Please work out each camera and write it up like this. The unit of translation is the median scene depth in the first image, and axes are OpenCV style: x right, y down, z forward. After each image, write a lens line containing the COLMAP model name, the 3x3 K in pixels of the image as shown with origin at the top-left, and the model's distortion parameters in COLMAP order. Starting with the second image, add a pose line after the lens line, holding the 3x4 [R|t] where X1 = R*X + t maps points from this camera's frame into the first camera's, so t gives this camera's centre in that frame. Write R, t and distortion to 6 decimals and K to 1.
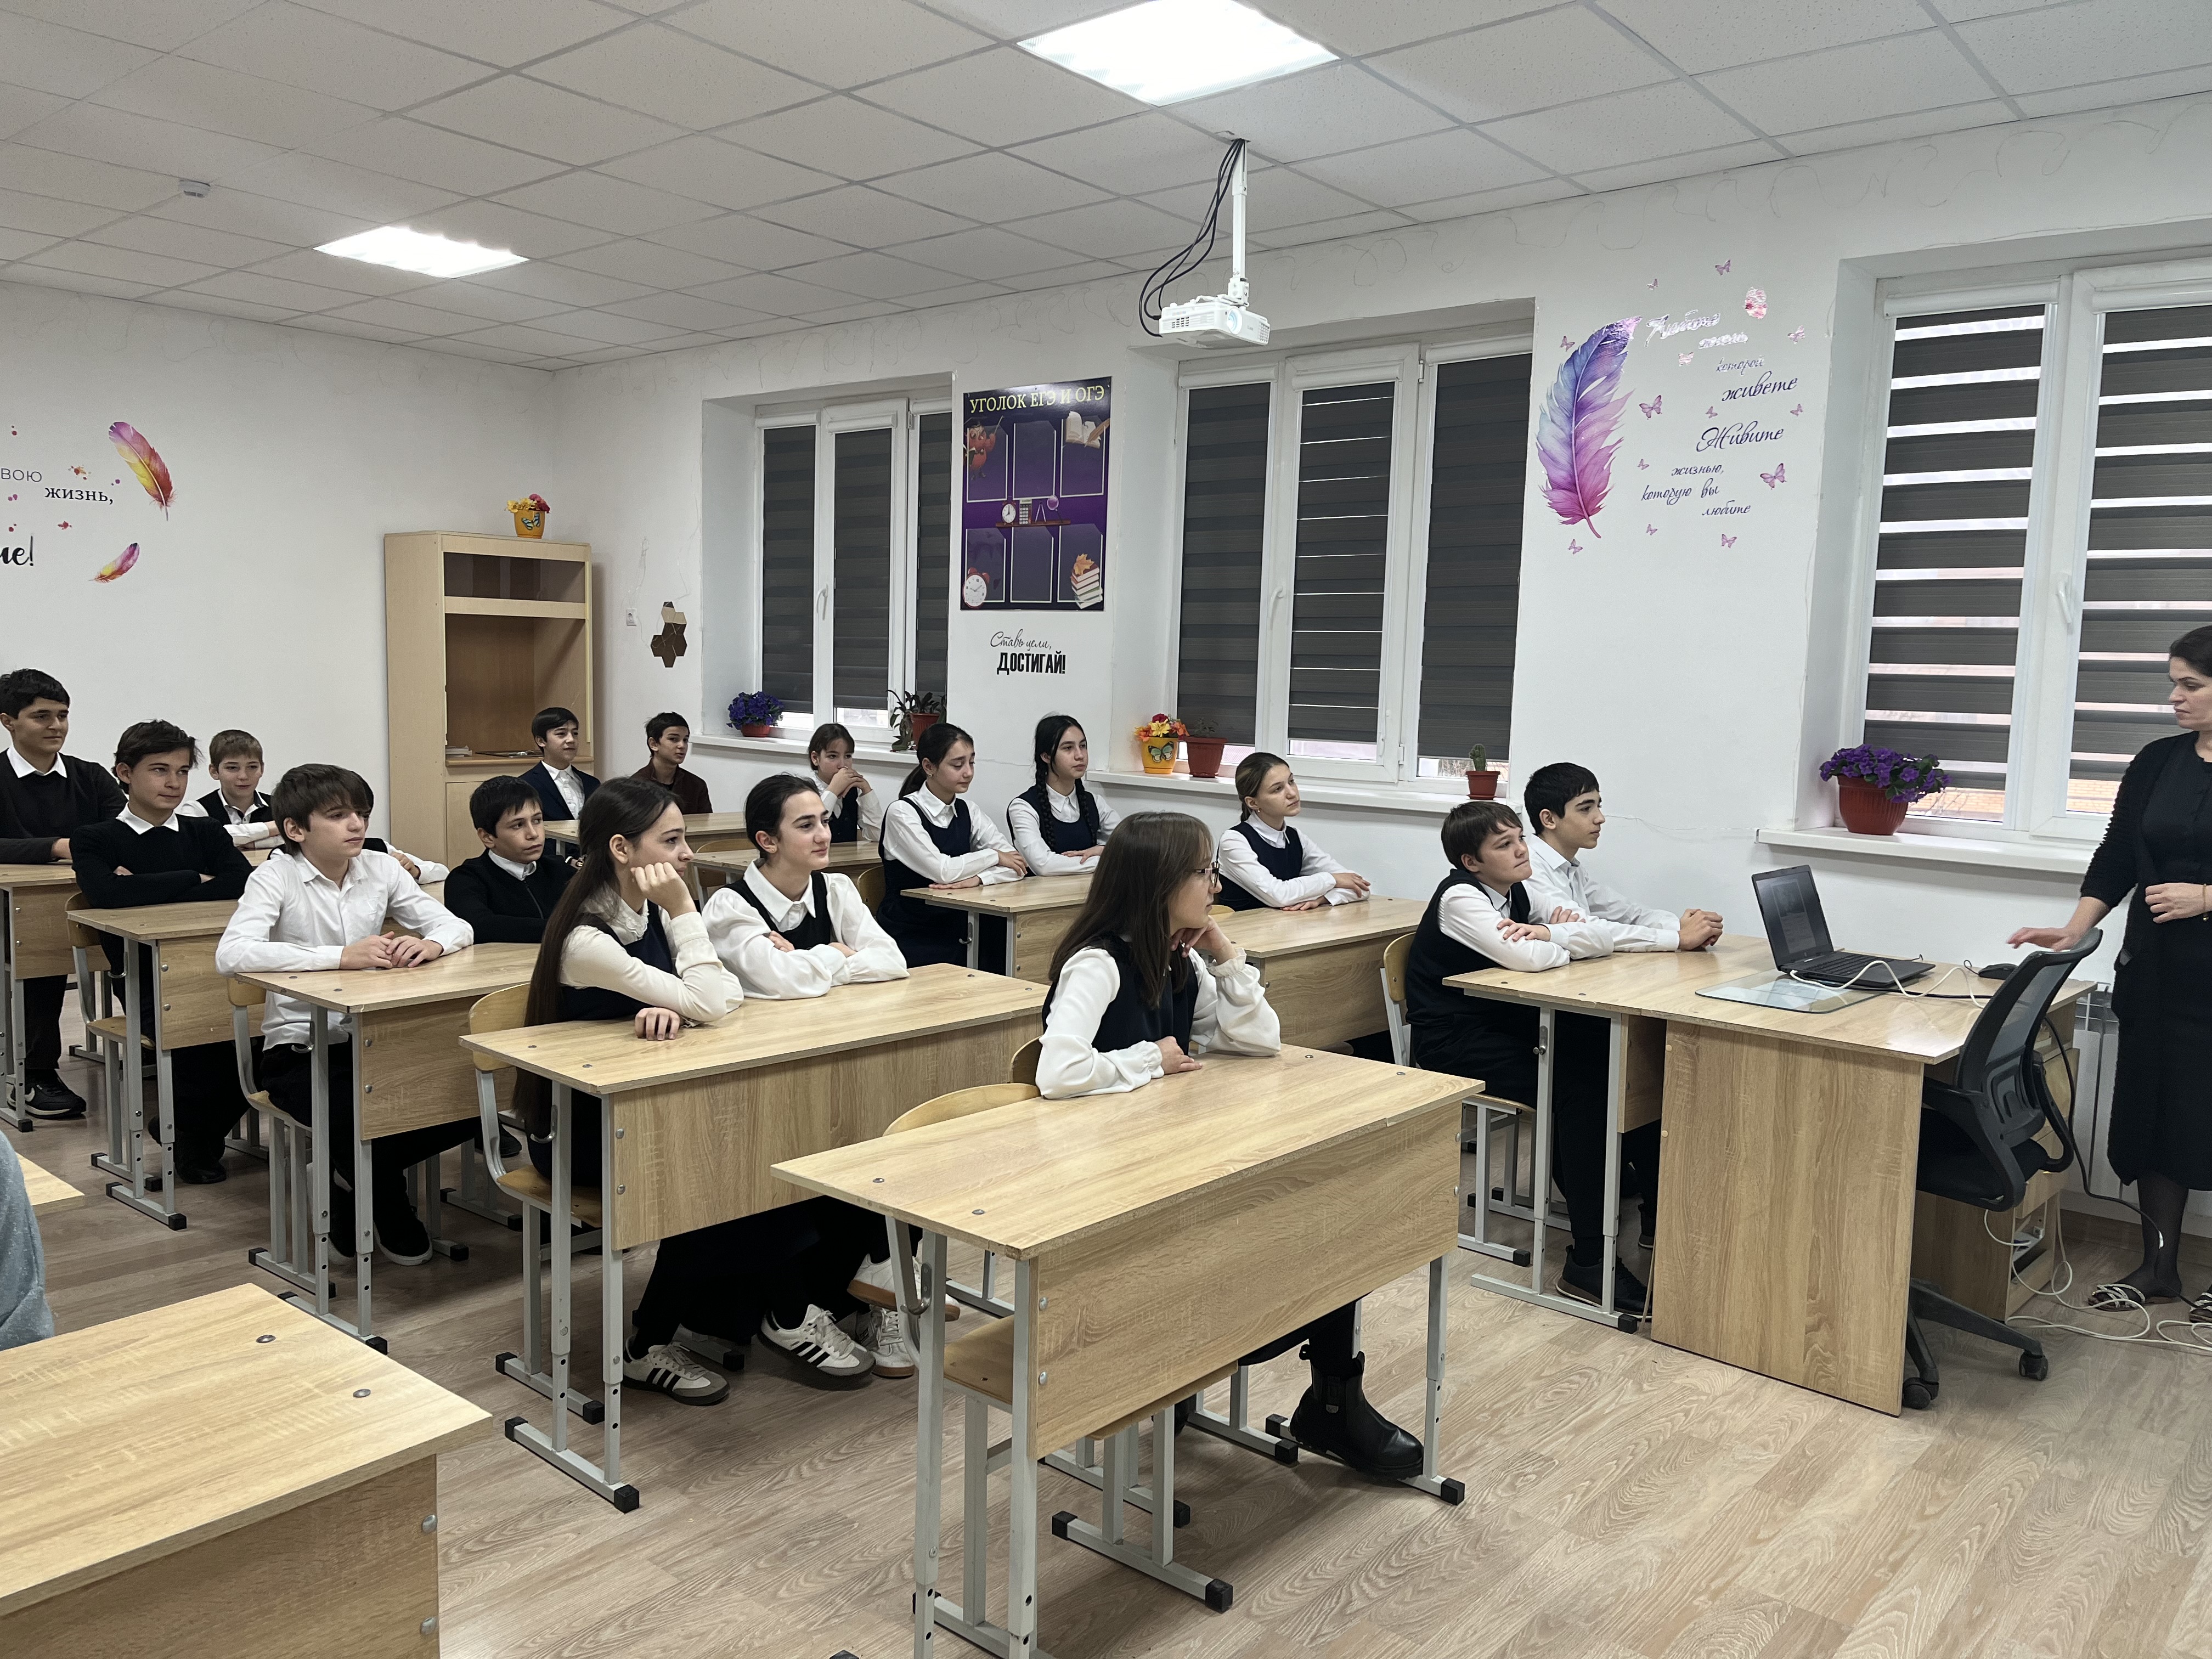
lens RADIAL K [[1656.1, 0, 1072.8], [0, 1656.1, 831.0], [0, 0, 1]] dist [0.031480, -0.028551]
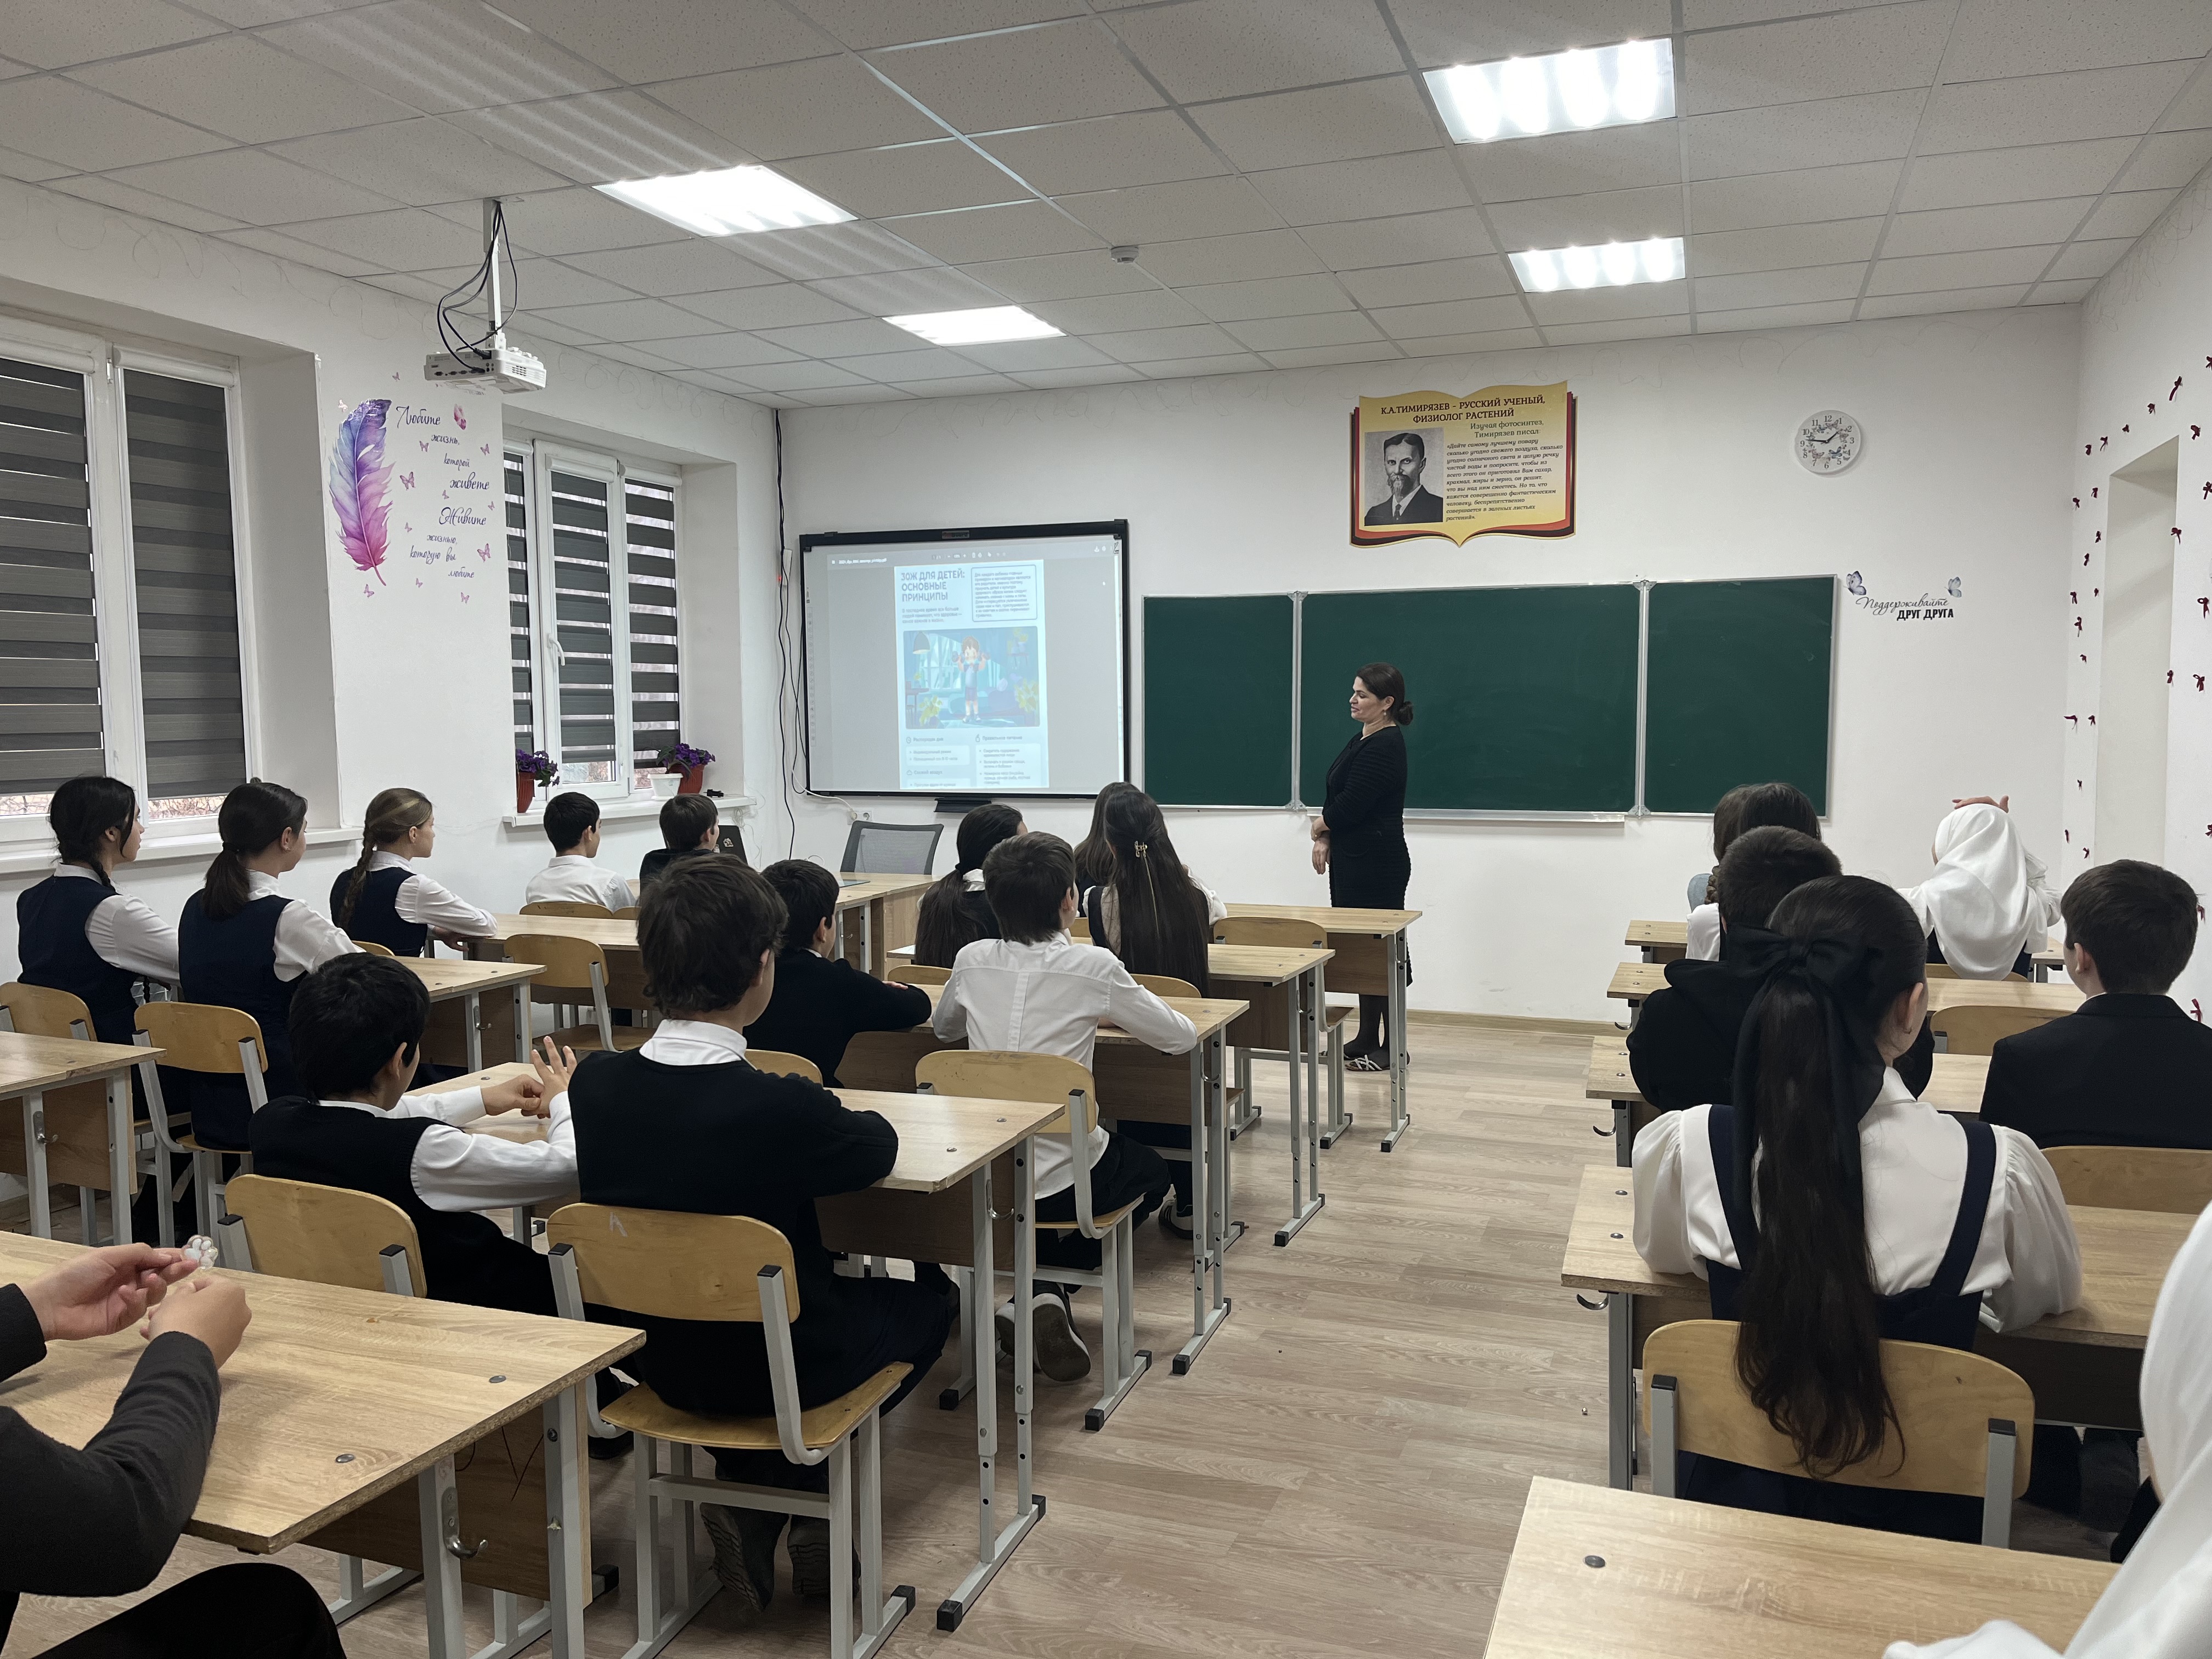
lens RADIAL K [[1656.1, 0, 1109.2], [0, 1656.1, 840.7], [0, 0, 1]] dist [0.031480, -0.028551]
pose [[-0.345202, -0.098713, 0.933323, -0.953966], [0.091356, 0.986197, 0.138095, -0.116132], [-0.934071, 0.132935, -0.331419, 0.943124]]
